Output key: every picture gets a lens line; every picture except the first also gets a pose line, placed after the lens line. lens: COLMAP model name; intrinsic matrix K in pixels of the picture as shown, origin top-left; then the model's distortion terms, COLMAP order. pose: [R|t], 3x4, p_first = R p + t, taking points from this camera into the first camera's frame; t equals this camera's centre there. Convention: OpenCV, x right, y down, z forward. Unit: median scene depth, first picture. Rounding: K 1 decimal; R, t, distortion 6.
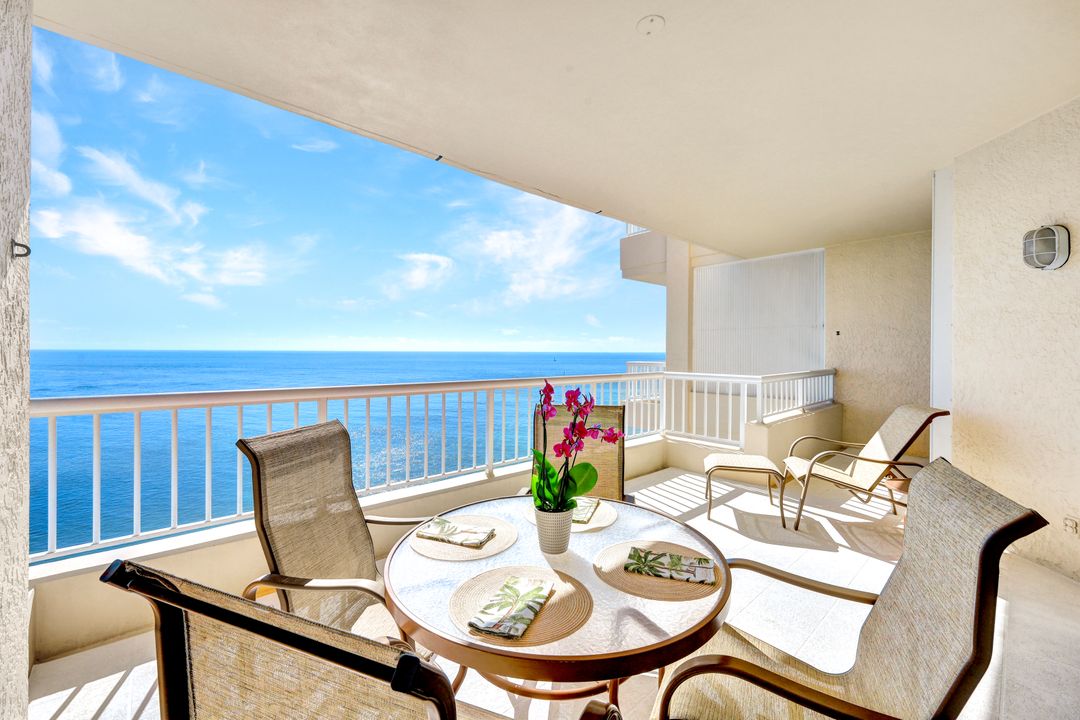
lens RADIAL K [[437.2, 0, 538.1], [0, 437.2, 360.8], [0, 0, 1]] dist [-0.001391, 0.000895]
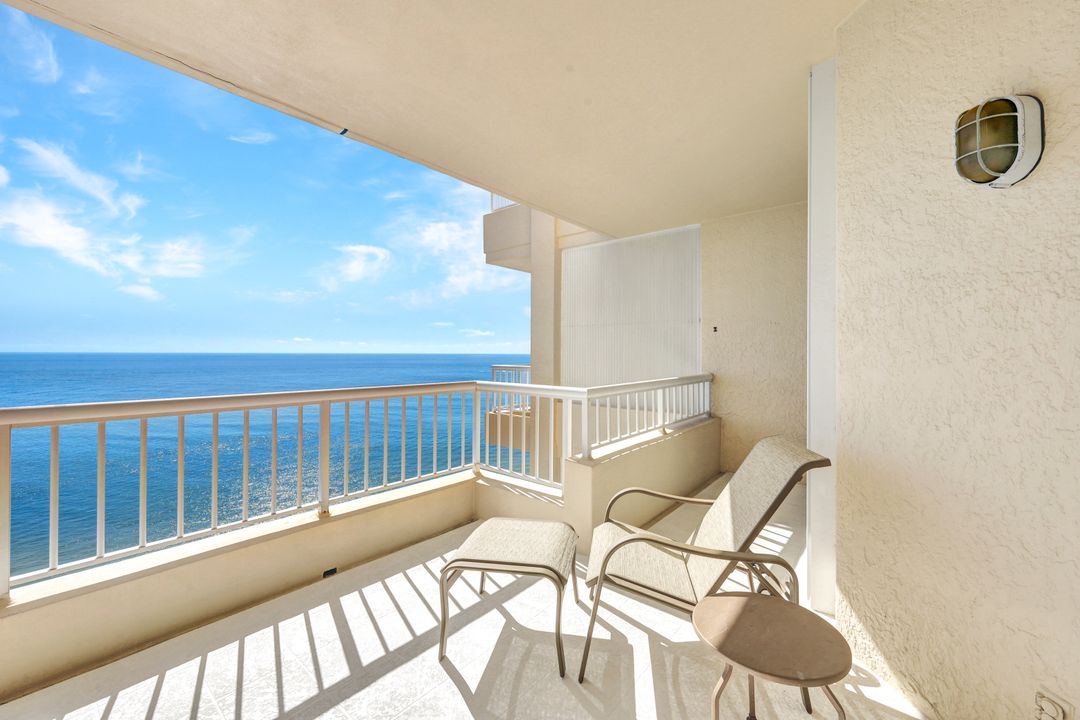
lens RADIAL K [[437.2, 0, 536.7], [0, 437.2, 359.9], [0, 0, 1]] dist [-0.001391, 0.000895]
pose [[0.990118, -0.002354, 0.140216, 0.287513], [0.003170, 0.999979, -0.005590, -0.004333], [-0.140200, 0.005979, 0.990105, 0.292119]]
